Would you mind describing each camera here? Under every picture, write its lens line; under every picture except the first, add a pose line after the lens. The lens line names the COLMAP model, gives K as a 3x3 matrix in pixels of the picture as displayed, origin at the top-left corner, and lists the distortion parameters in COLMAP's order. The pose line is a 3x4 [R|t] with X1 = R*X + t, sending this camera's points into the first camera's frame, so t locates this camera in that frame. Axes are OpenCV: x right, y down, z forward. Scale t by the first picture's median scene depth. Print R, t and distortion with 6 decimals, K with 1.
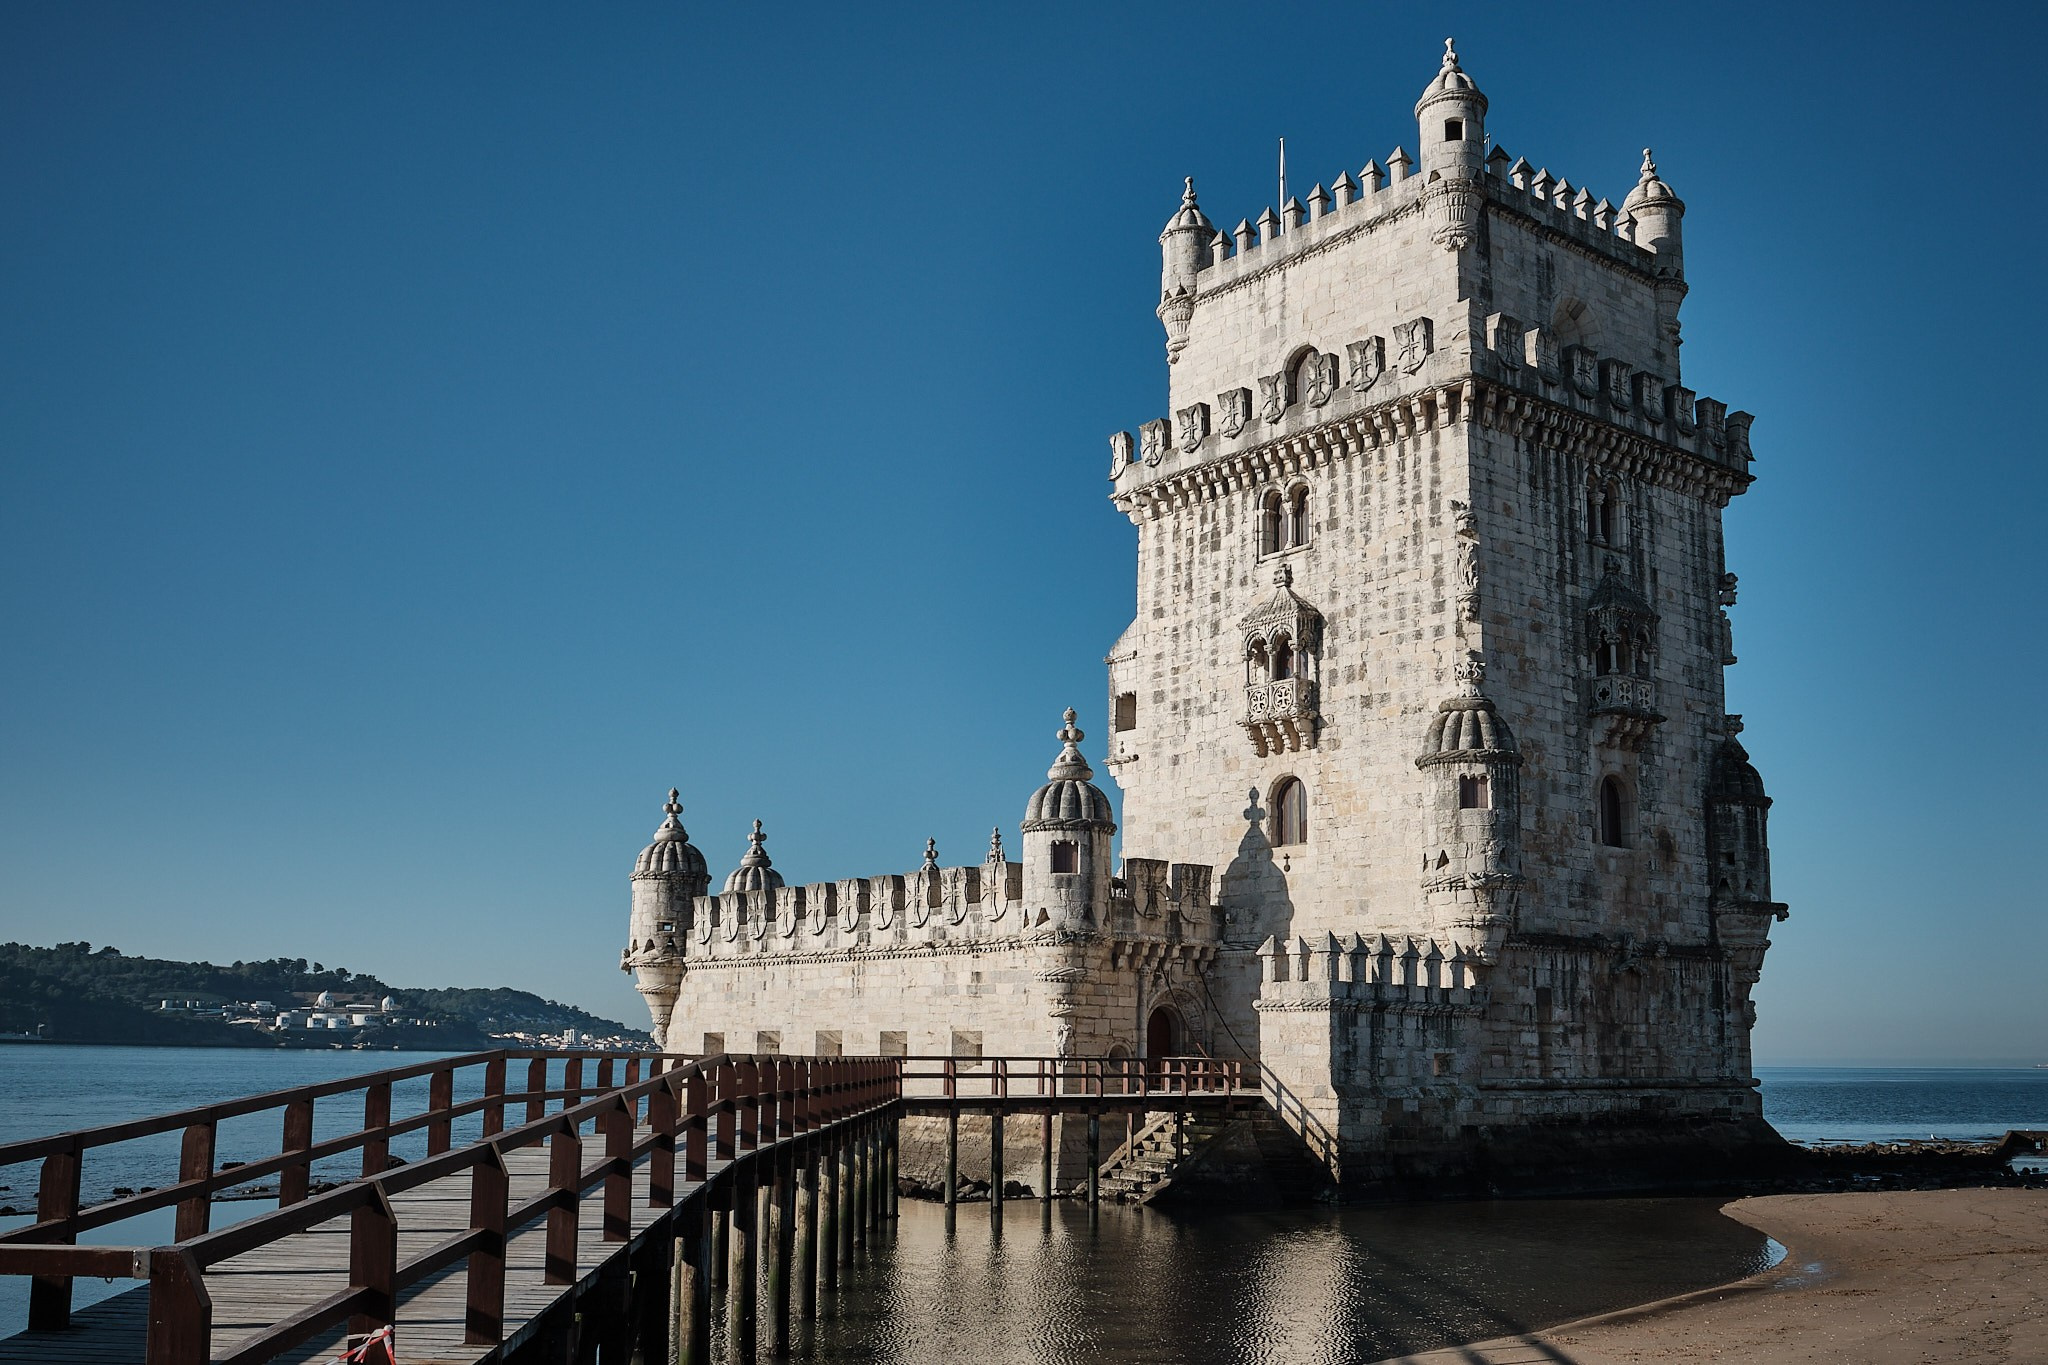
lens RADIAL K [[1827.0, 0, 942.5], [0, 1827.0, 829.4], [0, 0, 1]] dist [-0.026683, 0.002278]
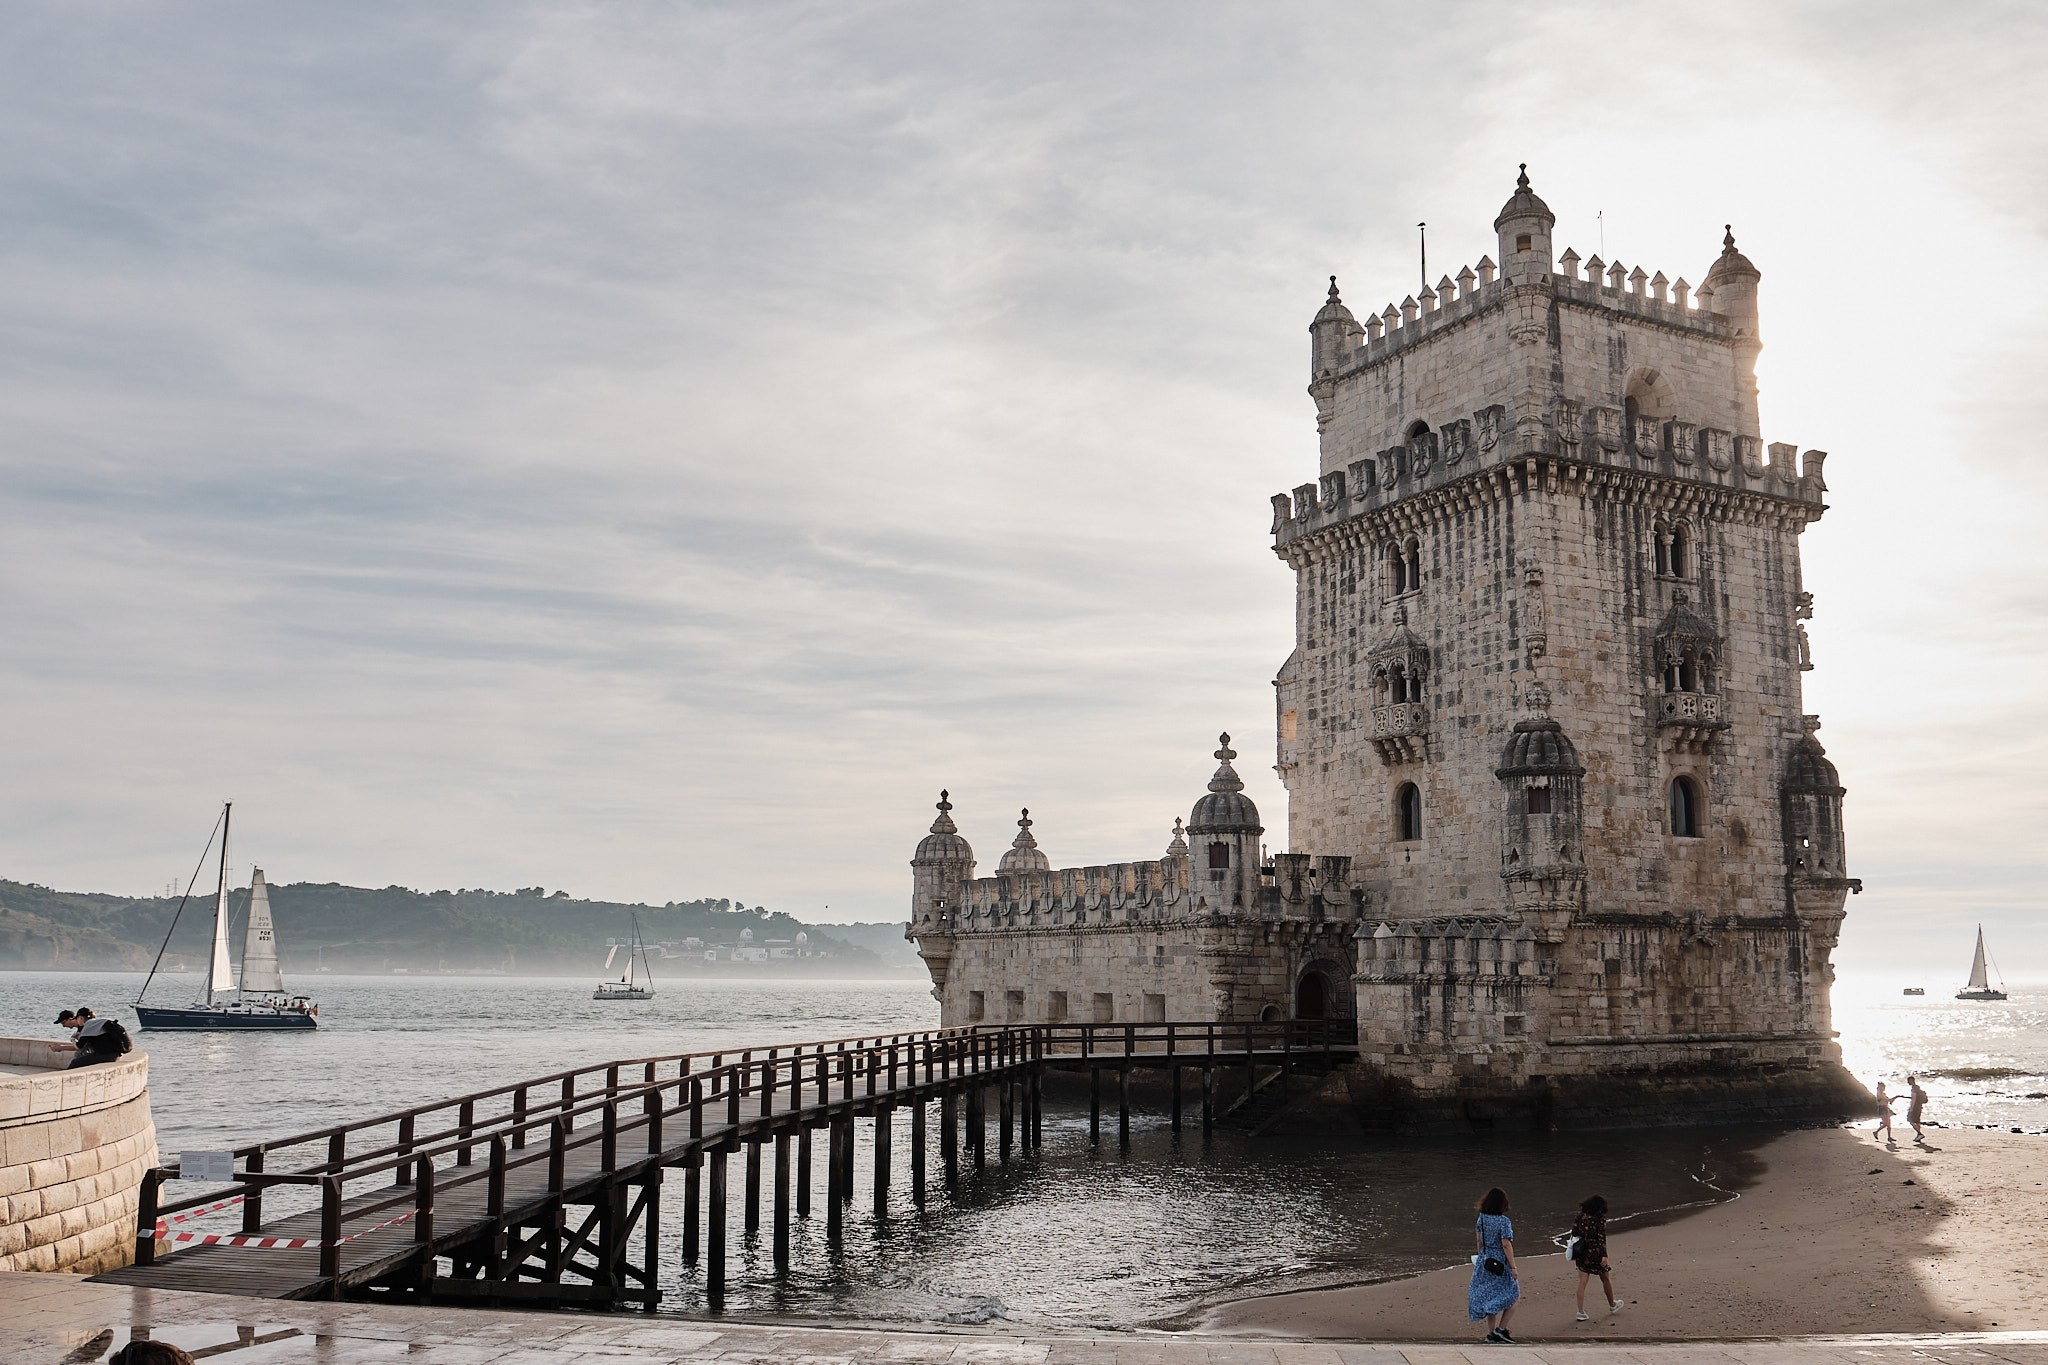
lens RADIAL K [[1730.0, 0, 990.8], [0, 1730.0, 753.7], [0, 0, 1]] dist [-0.016851, -0.012884]
pose [[0.982652, -0.032029, -0.182671, 0.128101], [0.030522, 0.999473, -0.011057, -0.044128], [0.182929, 0.005290, 0.983112, -0.176791]]
